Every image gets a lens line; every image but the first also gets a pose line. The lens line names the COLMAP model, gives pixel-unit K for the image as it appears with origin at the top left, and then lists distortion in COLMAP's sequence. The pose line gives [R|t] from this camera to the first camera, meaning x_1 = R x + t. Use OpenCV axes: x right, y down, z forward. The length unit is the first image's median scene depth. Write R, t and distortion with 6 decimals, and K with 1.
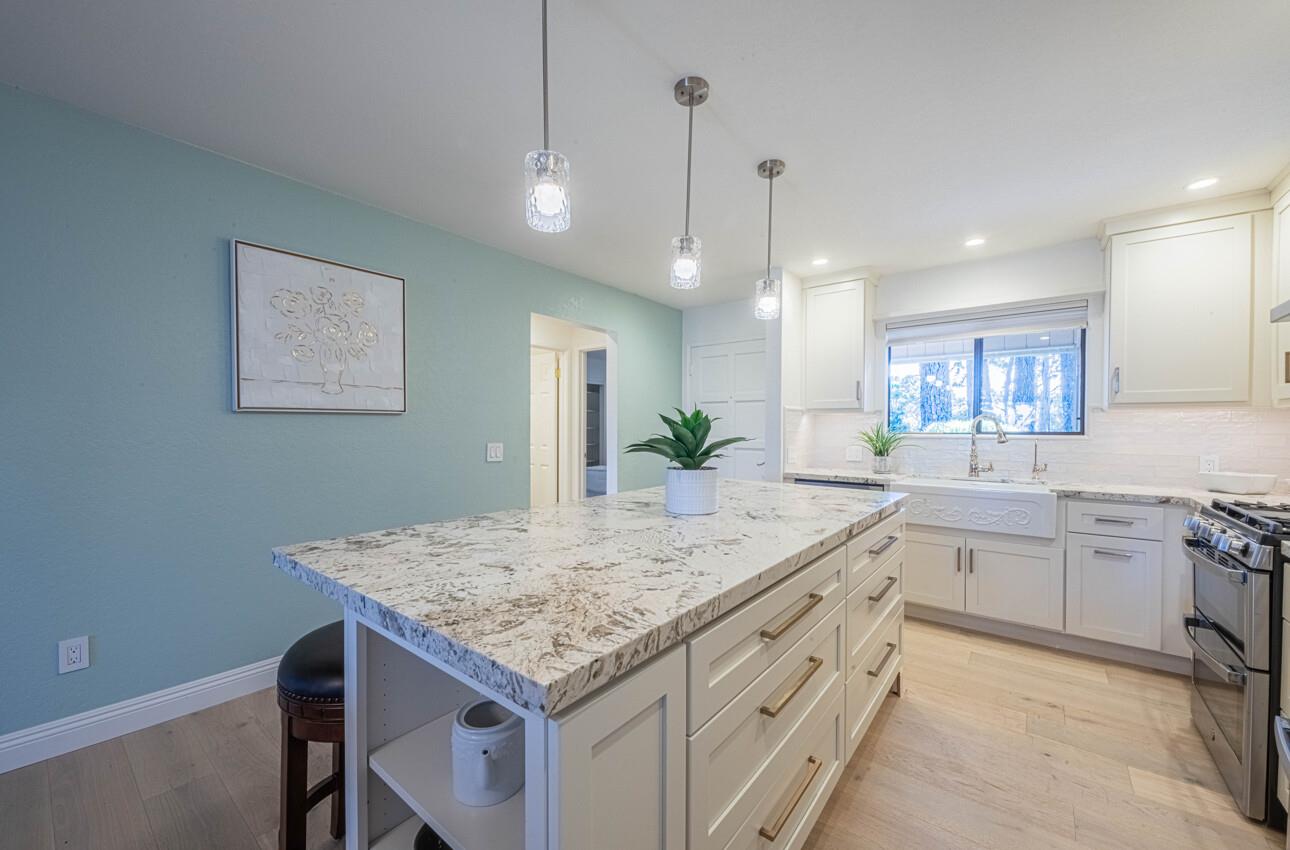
lens RADIAL K [[493.7, 0, 645.1], [0, 493.7, 432.8], [0, 0, 1]] dist [0.001177, 0.000053]
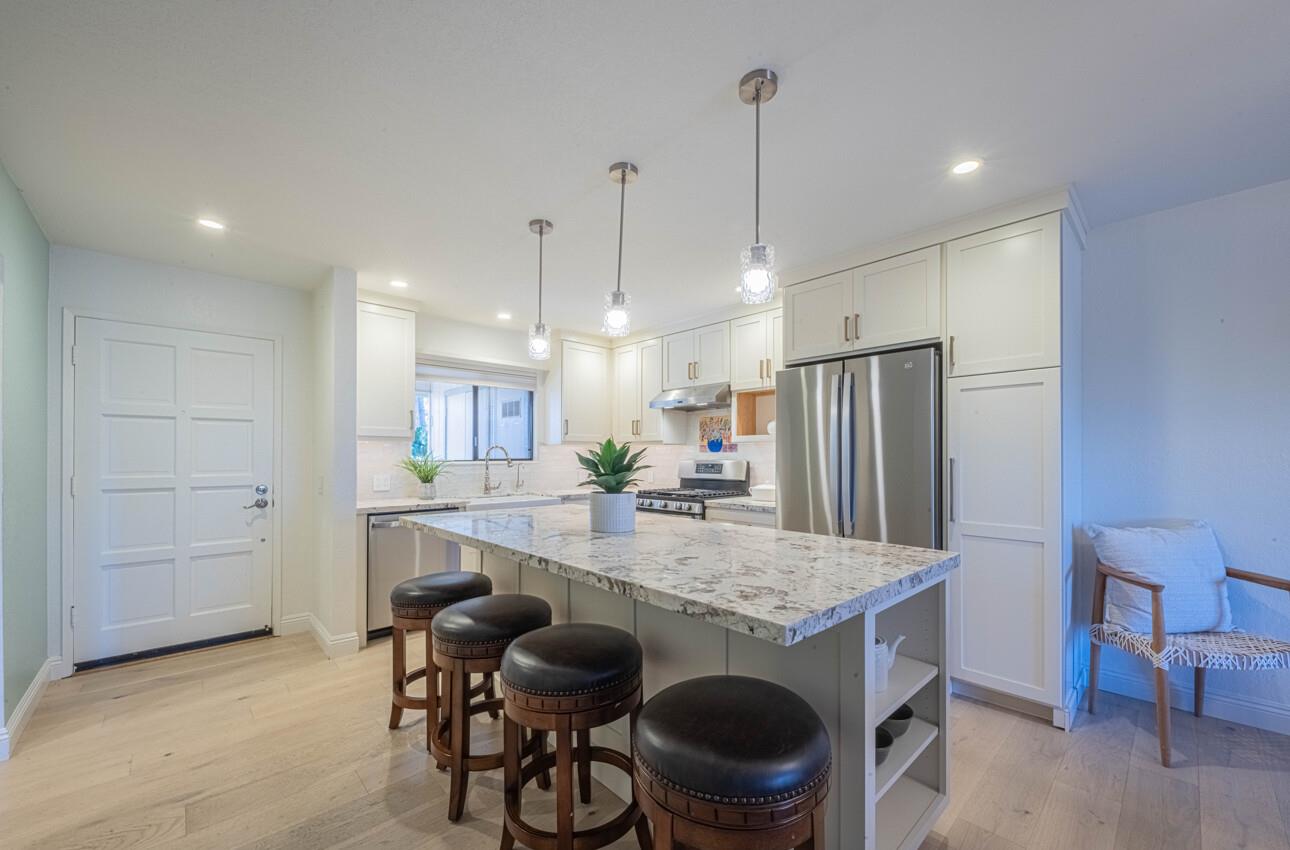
lens RADIAL K [[502.9, 0, 645.1], [0, 502.9, 452.7], [0, 0, 1]] dist [-0.010526, -0.000024]
pose [[0.145363, 0.004492, 0.989368, -0.595280], [0.012110, 0.999907, -0.006319, -0.005576], [-0.989304, 0.012900, 0.145296, 0.434064]]
